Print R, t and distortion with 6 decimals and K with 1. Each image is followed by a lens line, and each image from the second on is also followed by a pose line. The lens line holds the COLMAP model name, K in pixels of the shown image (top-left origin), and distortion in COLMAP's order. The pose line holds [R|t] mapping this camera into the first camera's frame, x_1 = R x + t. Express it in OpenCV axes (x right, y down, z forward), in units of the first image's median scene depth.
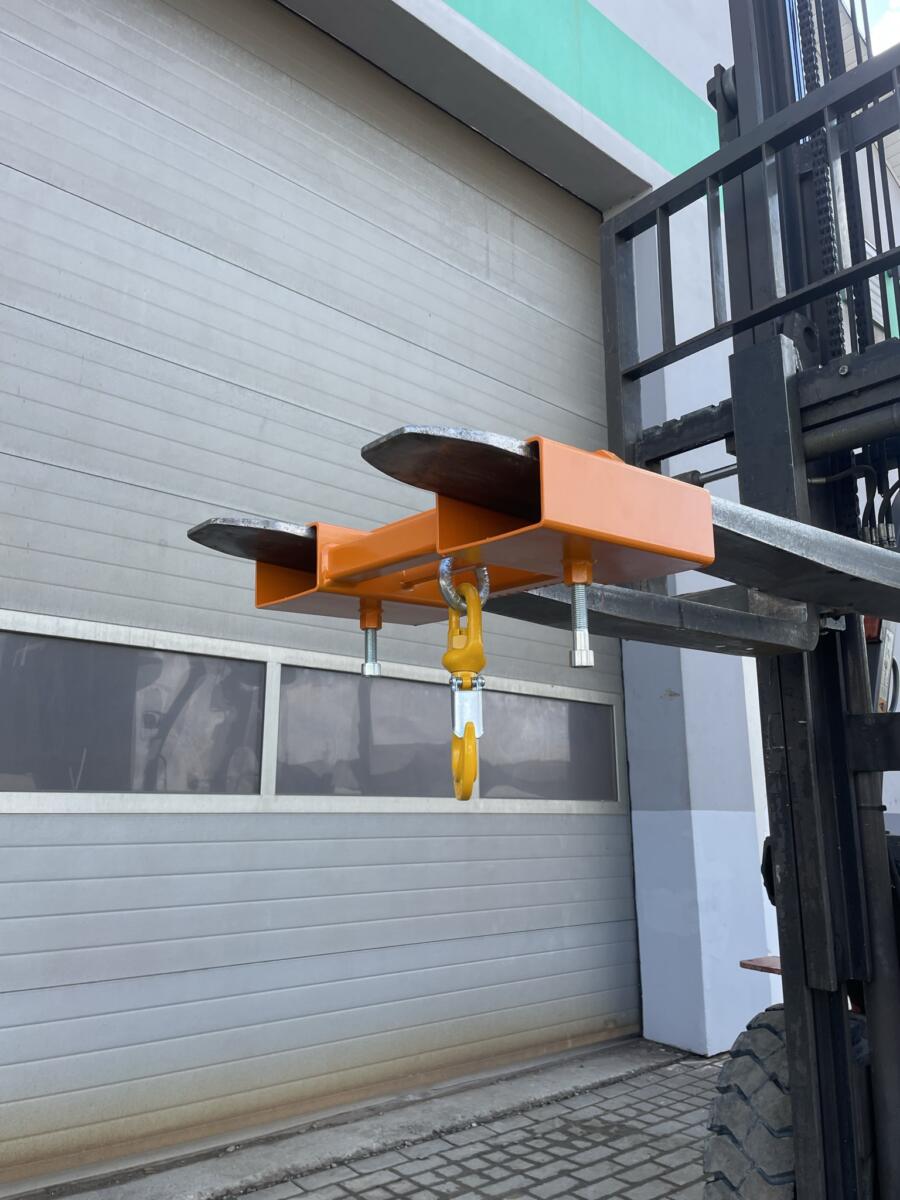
lens RADIAL K [[893.5, 0, 445.2], [0, 893.5, 600.8], [0, 0, 1]] dist [0.089597, -0.115910]
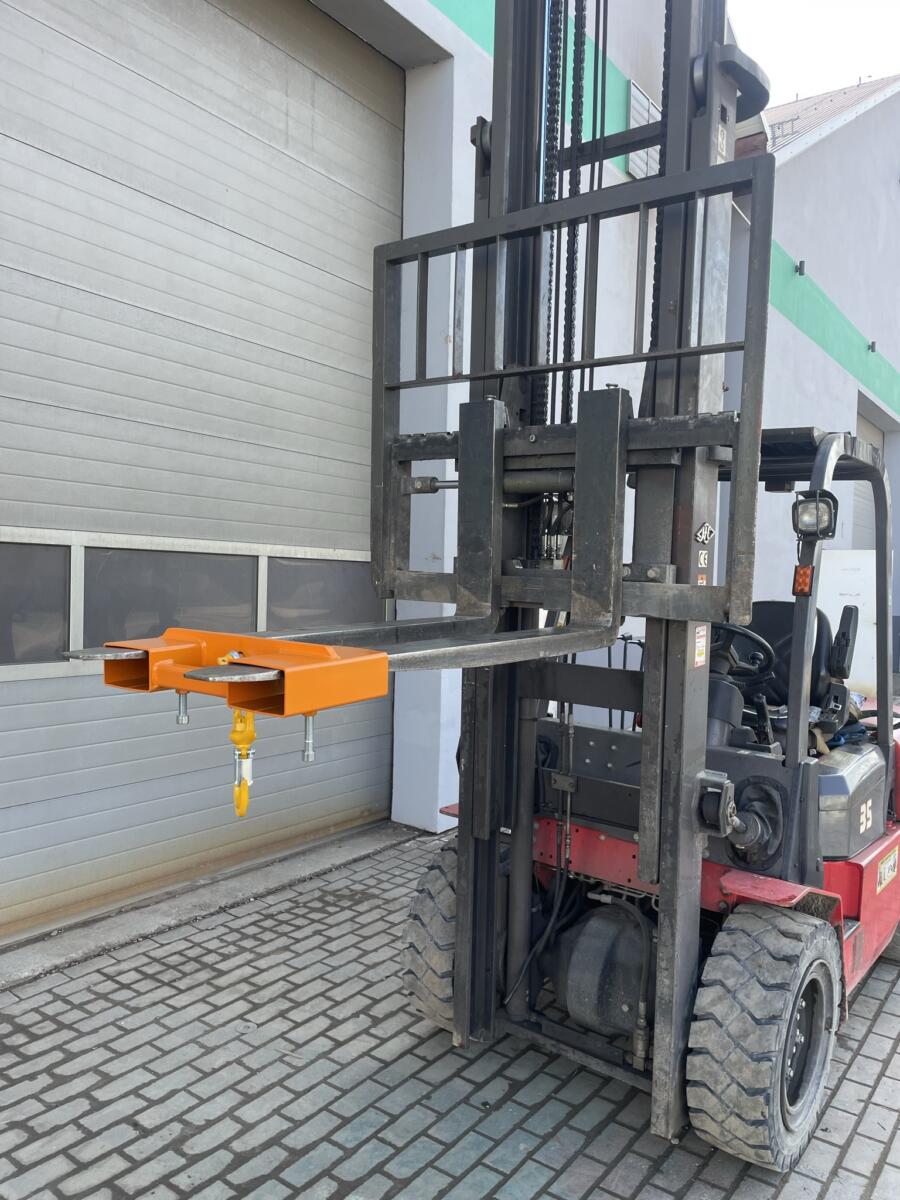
lens RADIAL K [[893.5, 0, 445.2], [0, 893.5, 600.8], [0, 0, 1]] dist [0.089597, -0.115910]
pose [[0.974126, 0.019495, 0.225163, 0.001801], [-0.075955, 0.966565, 0.244916, -0.186477], [-0.212860, -0.255681, 0.943036, -0.183823]]
